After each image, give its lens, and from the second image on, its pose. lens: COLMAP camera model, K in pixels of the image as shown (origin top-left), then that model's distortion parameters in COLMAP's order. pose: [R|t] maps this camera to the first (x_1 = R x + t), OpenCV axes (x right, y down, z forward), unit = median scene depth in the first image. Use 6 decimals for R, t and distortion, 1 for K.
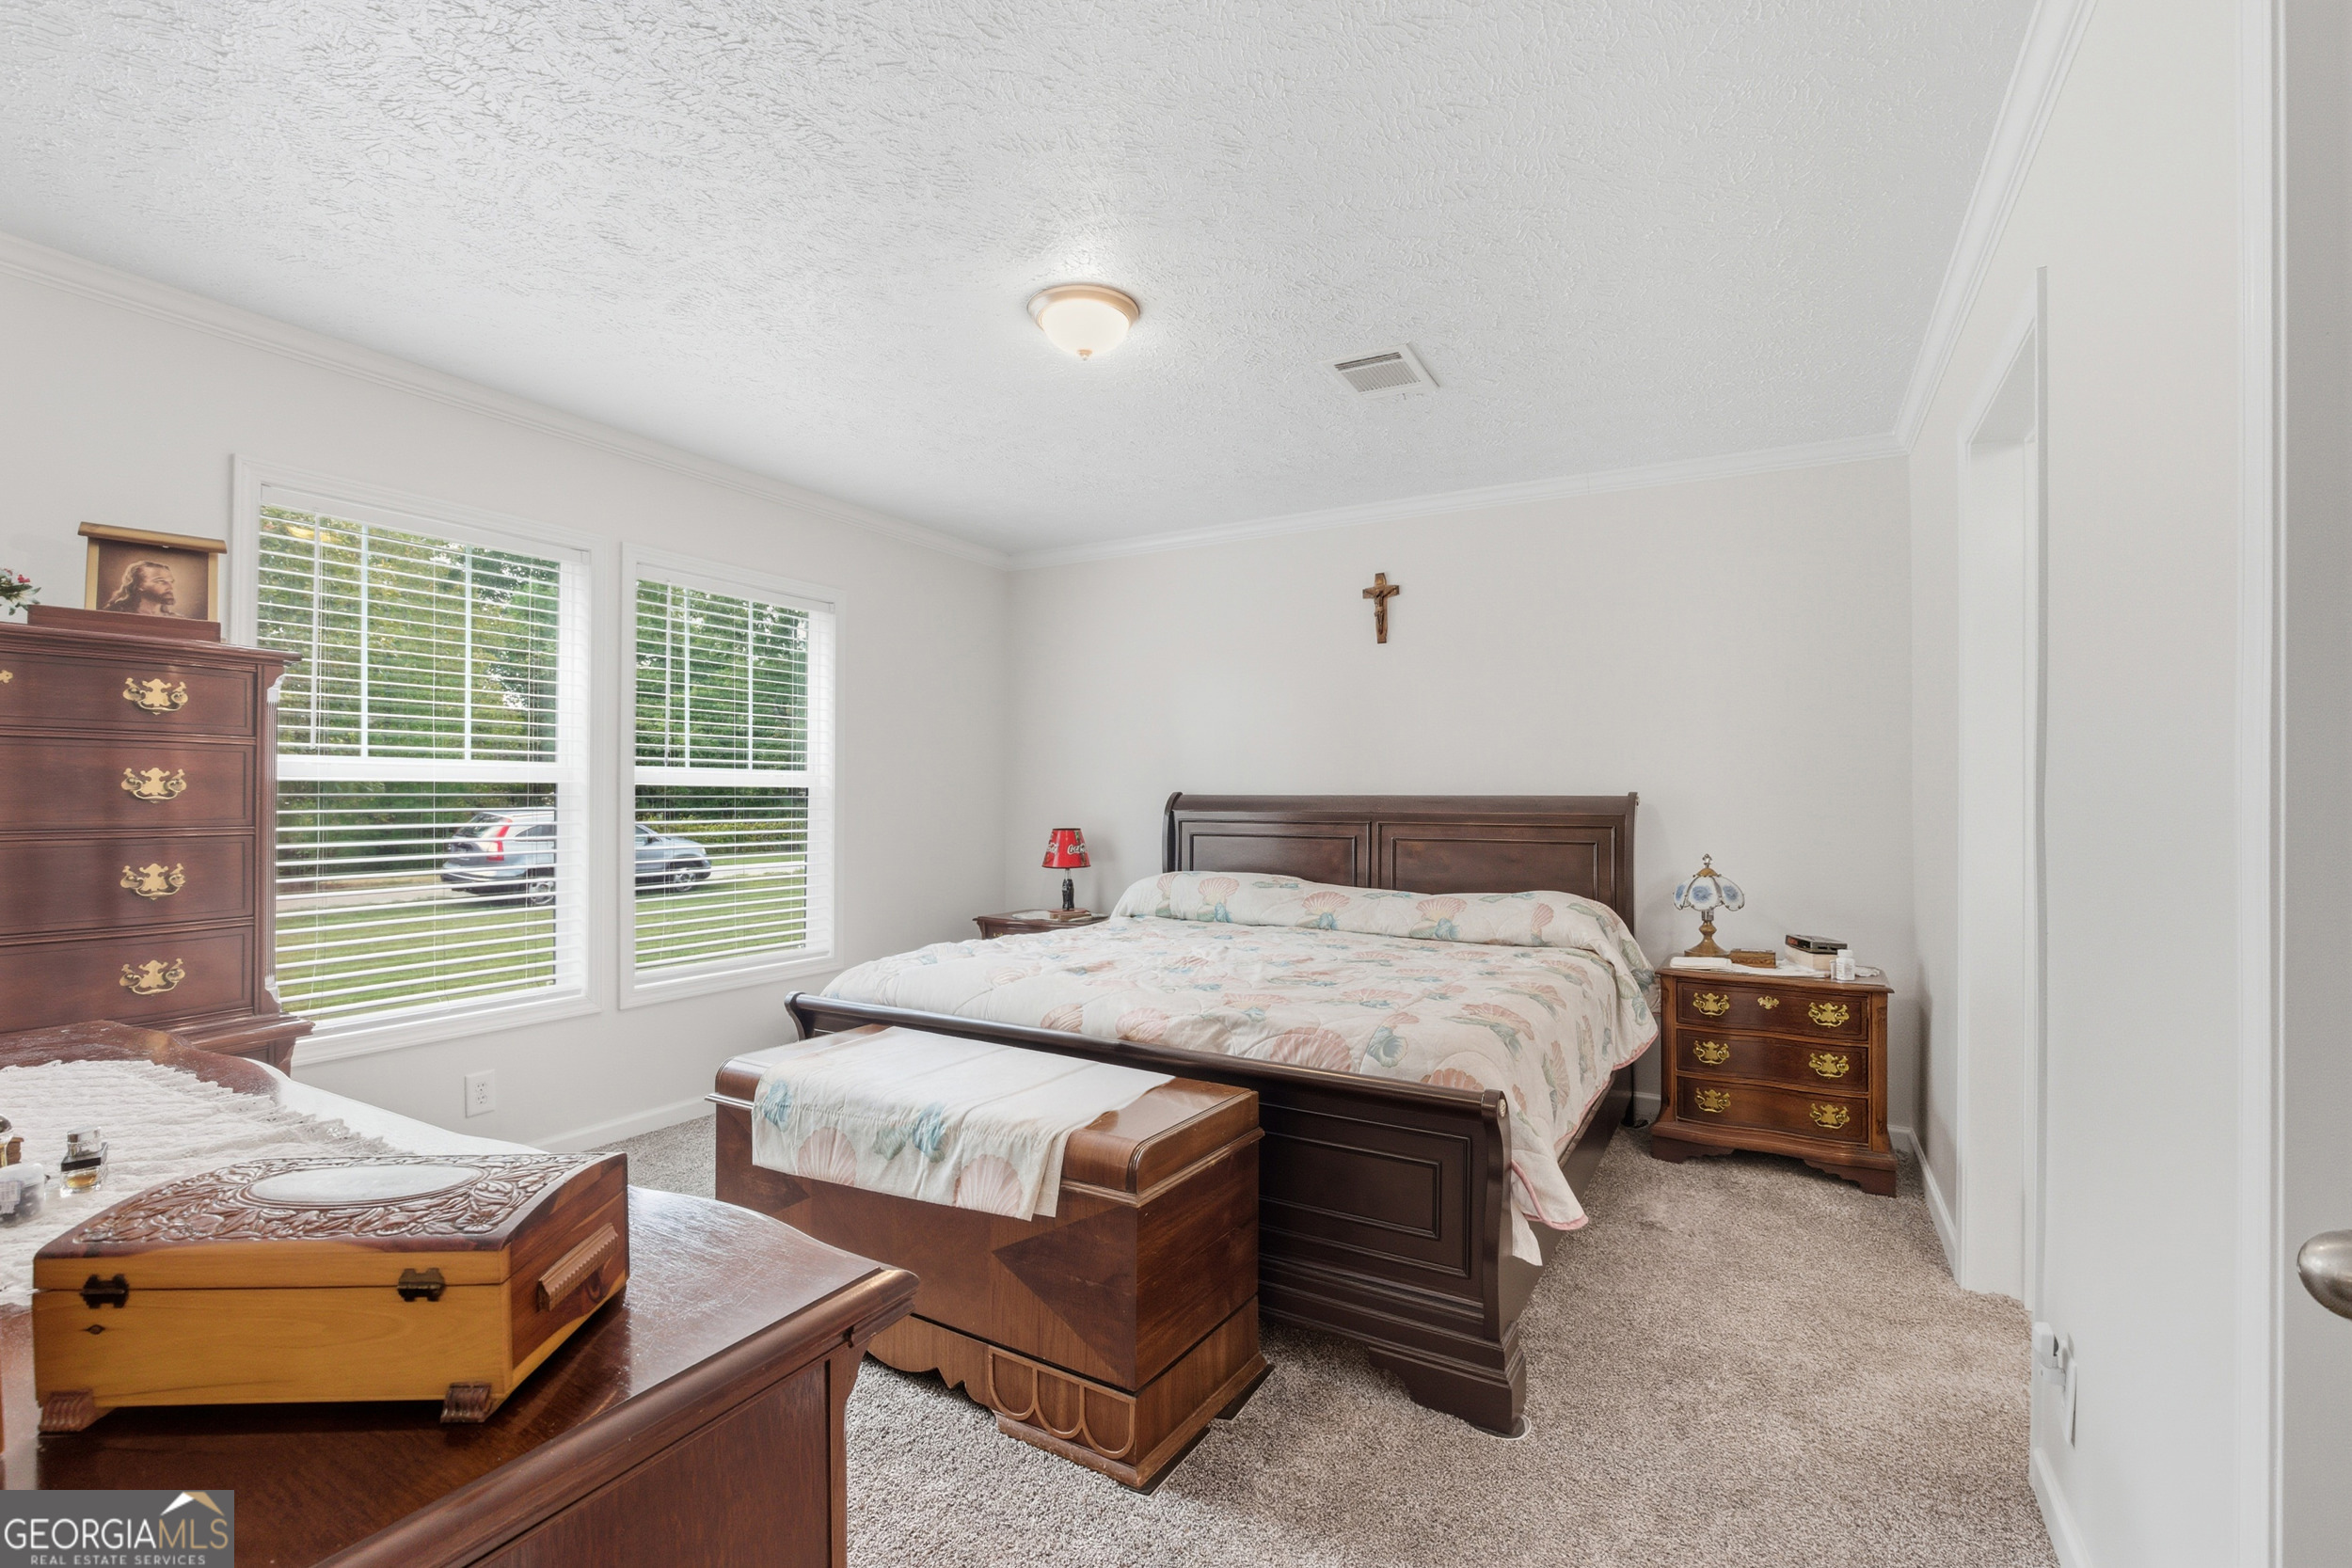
lens RADIAL K [[1061.8, 0, 1176.7], [0, 1061.8, 795.7], [0, 0, 1]] dist [-0.005053, 0.000368]
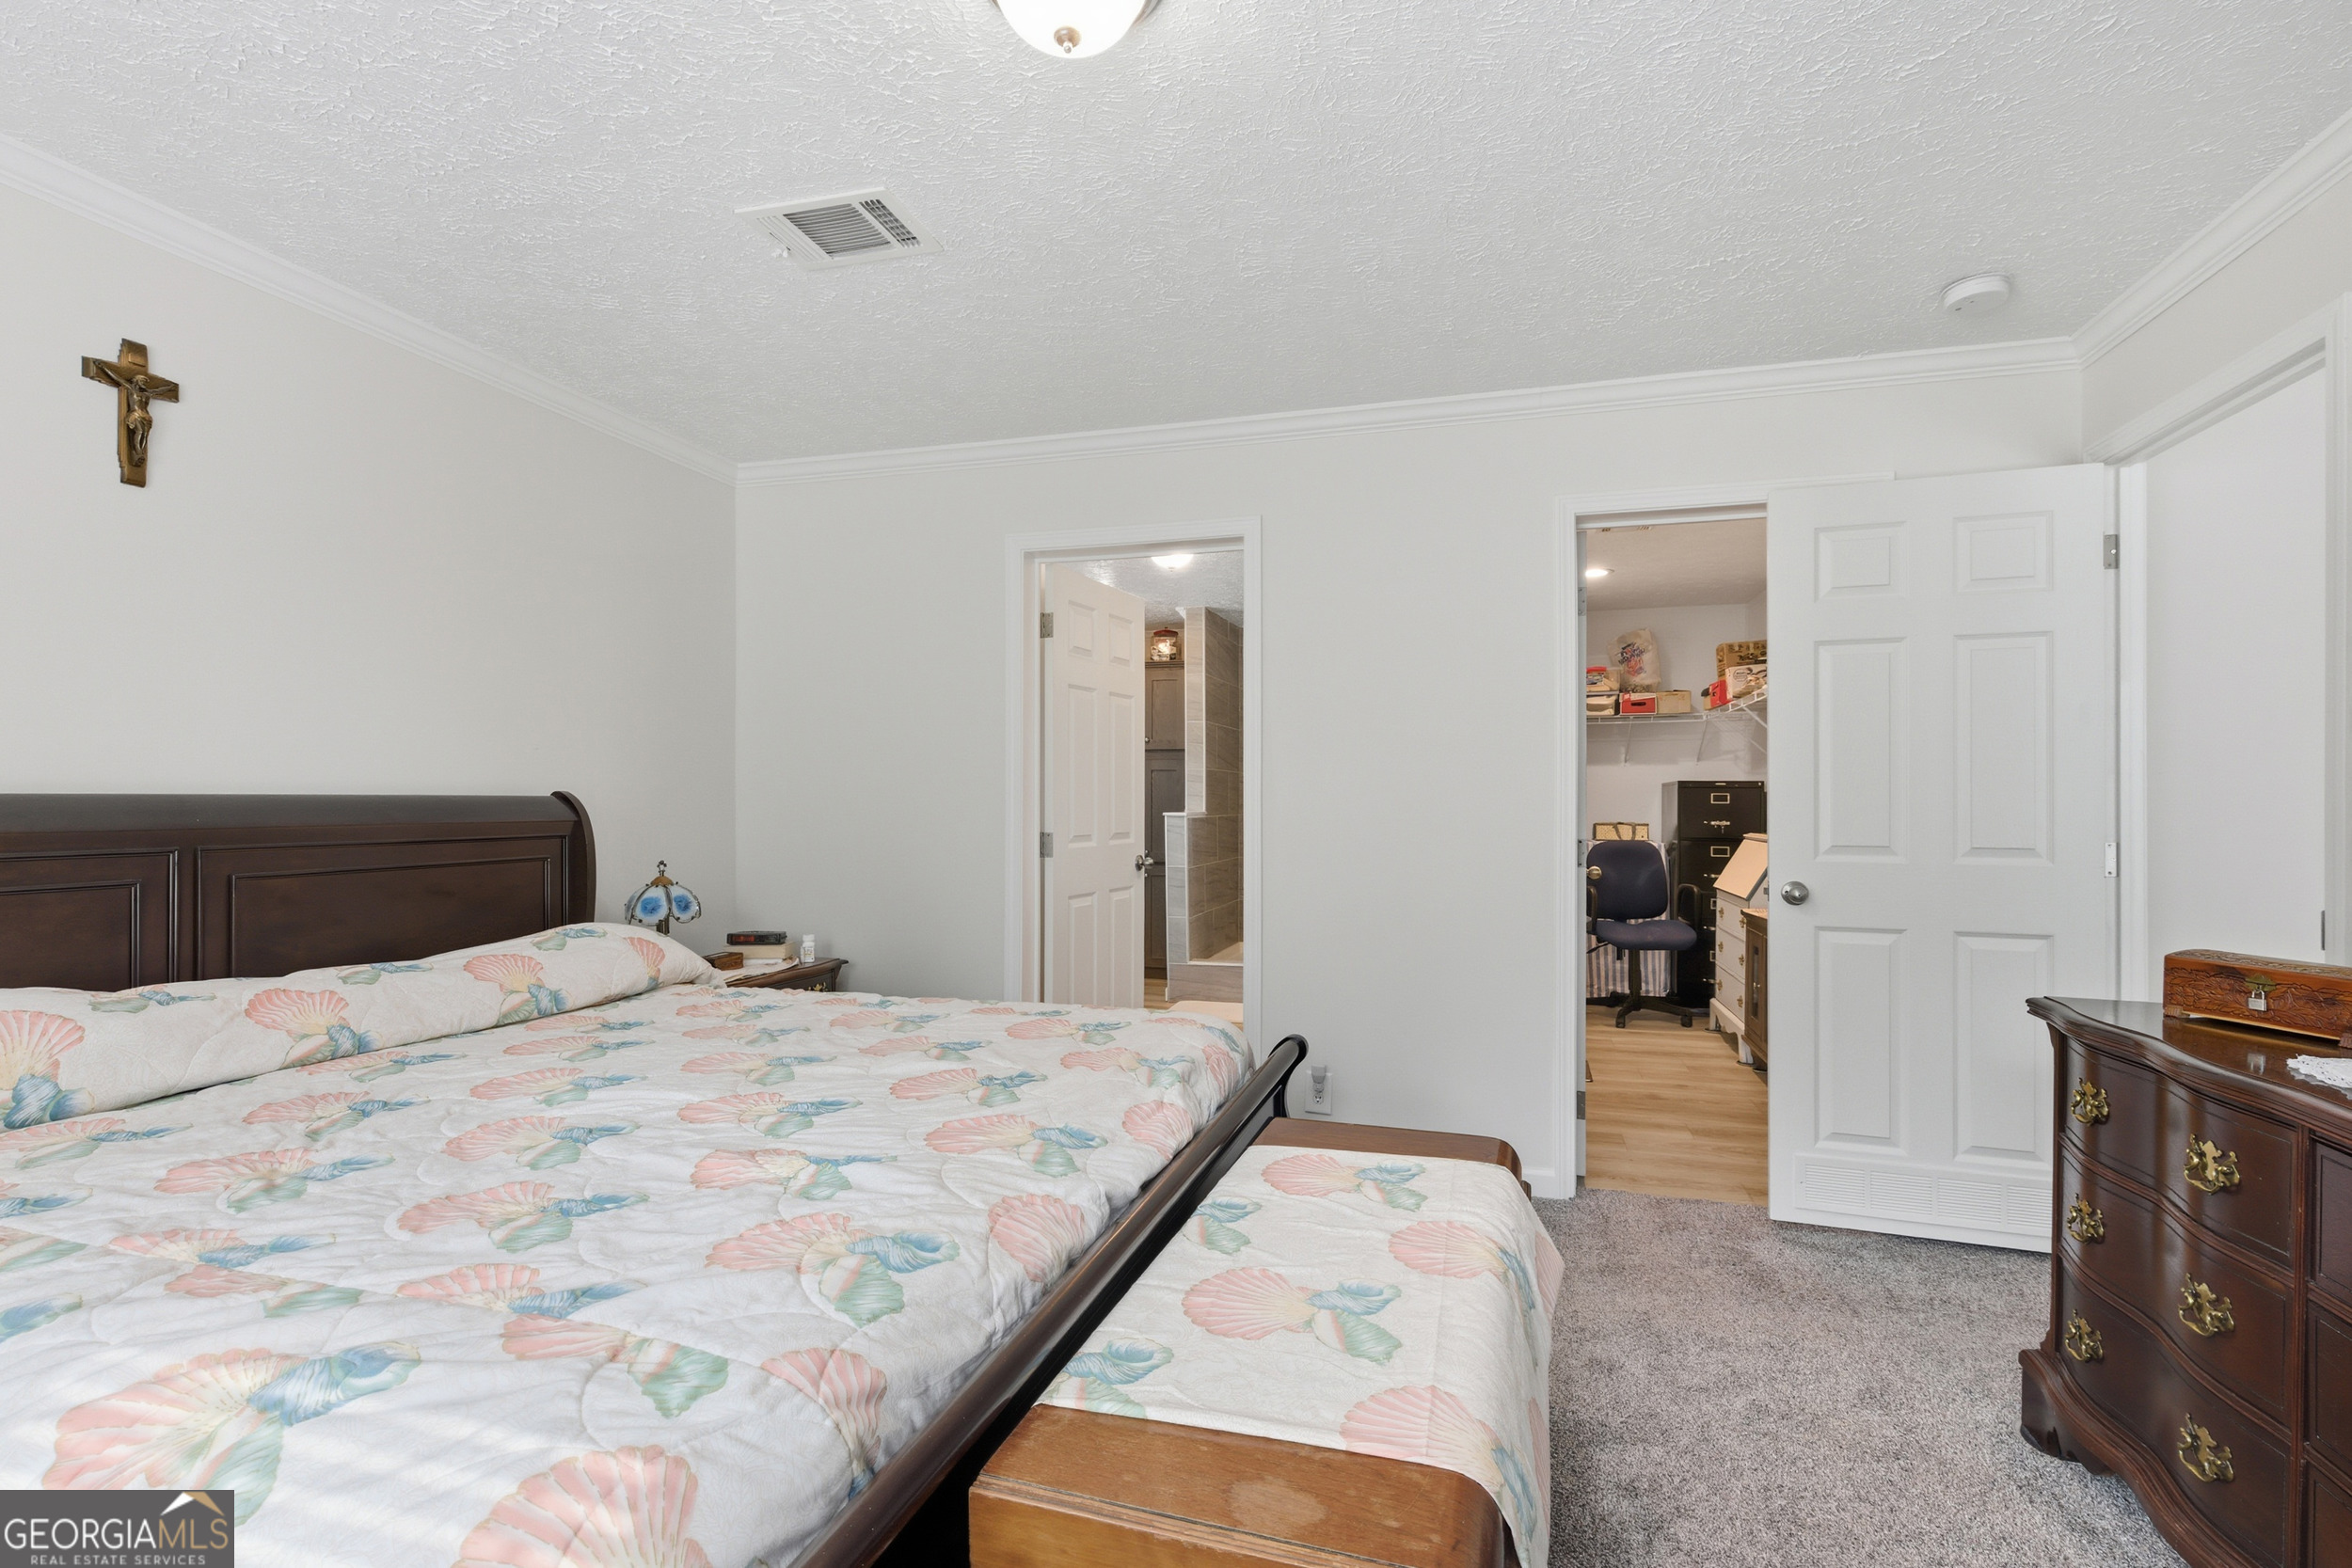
lens RADIAL K [[1061.8, 0, 1176.7], [0, 1061.8, 795.7], [0, 0, 1]] dist [-0.005053, 0.000368]
pose [[-0.217804, -0.000388, 0.975992, -0.316494], [-0.006950, 0.999975, -0.001153, -0.001529], [-0.975968, -0.007034, -0.217801, 0.511005]]
